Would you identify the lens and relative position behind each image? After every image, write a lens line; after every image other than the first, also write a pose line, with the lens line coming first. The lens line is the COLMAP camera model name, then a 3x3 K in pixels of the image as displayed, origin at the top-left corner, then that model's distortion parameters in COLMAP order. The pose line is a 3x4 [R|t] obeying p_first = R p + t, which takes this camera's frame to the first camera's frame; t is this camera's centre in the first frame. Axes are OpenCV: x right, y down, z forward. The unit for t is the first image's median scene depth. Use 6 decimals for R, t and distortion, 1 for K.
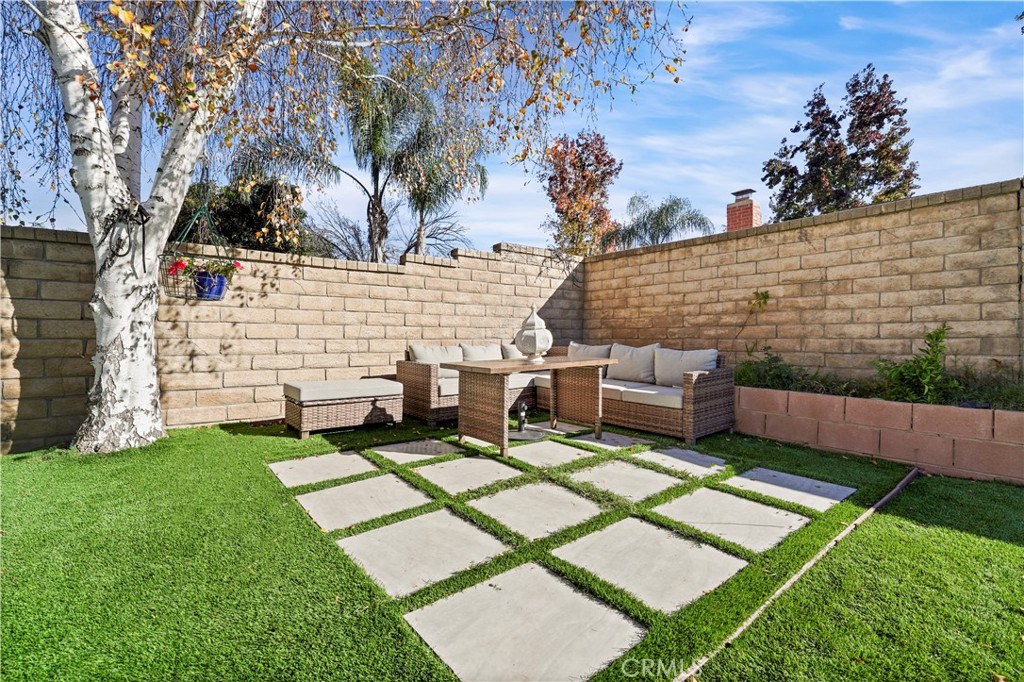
lens RADIAL K [[455.6, 0, 515.3], [0, 455.6, 335.5], [0, 0, 1]] dist [-0.000393, 0.000002]
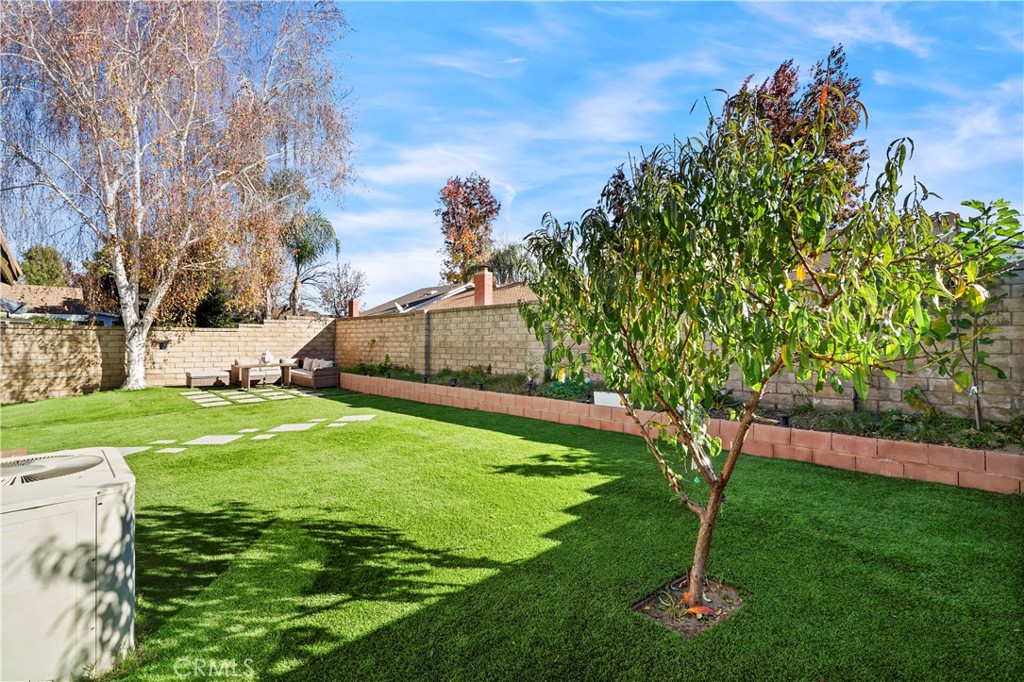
lens RADIAL K [[455.6, 0, 510.9], [0, 455.6, 340.4], [0, 0, 1]] dist [-0.000393, 0.000002]
pose [[0.994903, 0.002986, 0.100790, 1.106249], [-0.003289, 0.999991, 0.002844, -0.101878], [-0.100781, -0.003161, 0.994904, -1.850380]]
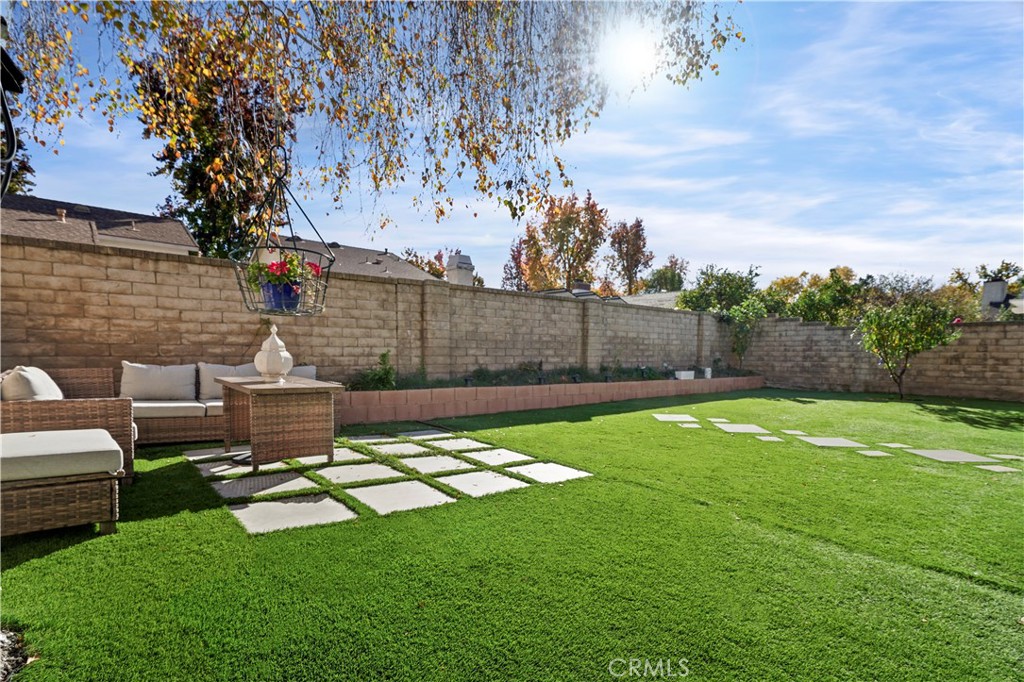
lens RADIAL K [[455.6, 0, 513.7], [0, 455.6, 349.8], [0, 0, 1]] dist [-0.000393, 0.000002]
pose [[0.031256, 0.009667, 0.999465, -0.676679], [-0.012327, 0.999881, -0.009285, -0.008044], [-0.999435, -0.012031, 0.031371, 0.296049]]
